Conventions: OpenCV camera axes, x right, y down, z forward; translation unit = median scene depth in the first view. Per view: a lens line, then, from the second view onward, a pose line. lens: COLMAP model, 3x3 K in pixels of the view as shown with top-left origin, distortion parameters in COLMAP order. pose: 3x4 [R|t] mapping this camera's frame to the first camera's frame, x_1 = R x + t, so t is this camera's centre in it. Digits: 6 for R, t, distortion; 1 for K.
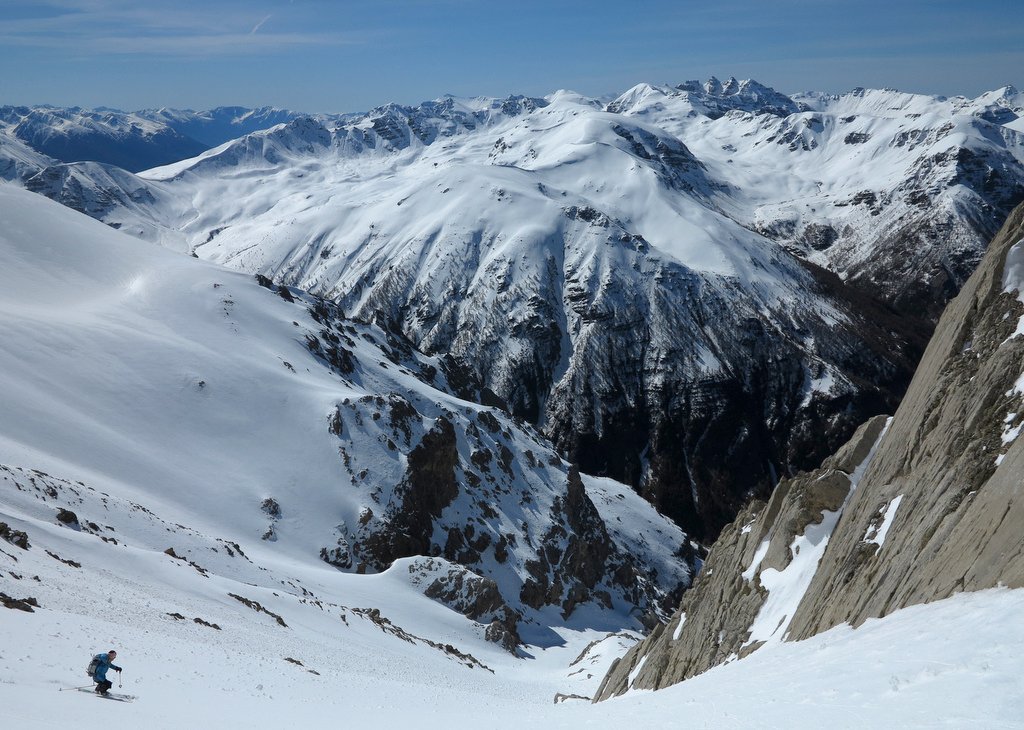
lens RADIAL K [[891.6, 0, 460.1], [0, 891.6, 364.0], [0, 0, 1]] dist [-0.002224, 0.007366]
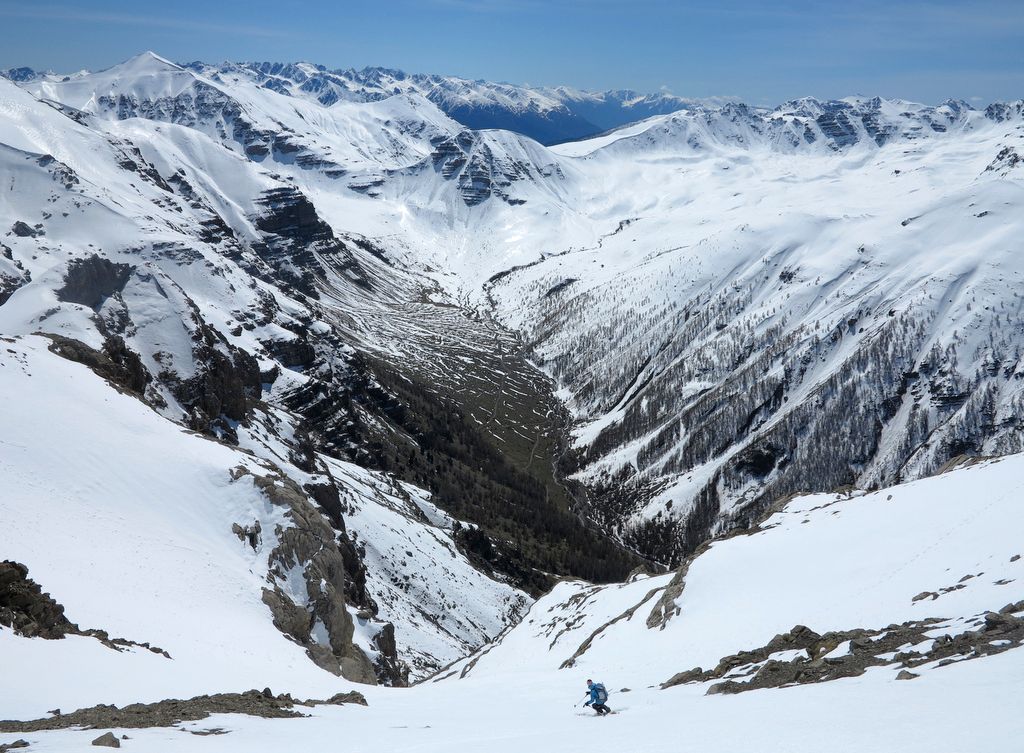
lens RADIAL K [[824.3, 0, 512.0], [0, 824.3, 376.5], [0, 0, 1]] dist [-0.009418, 0.006978]
pose [[0.937351, 0.179796, -0.298407, -0.106465], [-0.166454, 0.983578, 0.069764, -0.035611], [0.306050, -0.015722, 0.951886, 0.183114]]
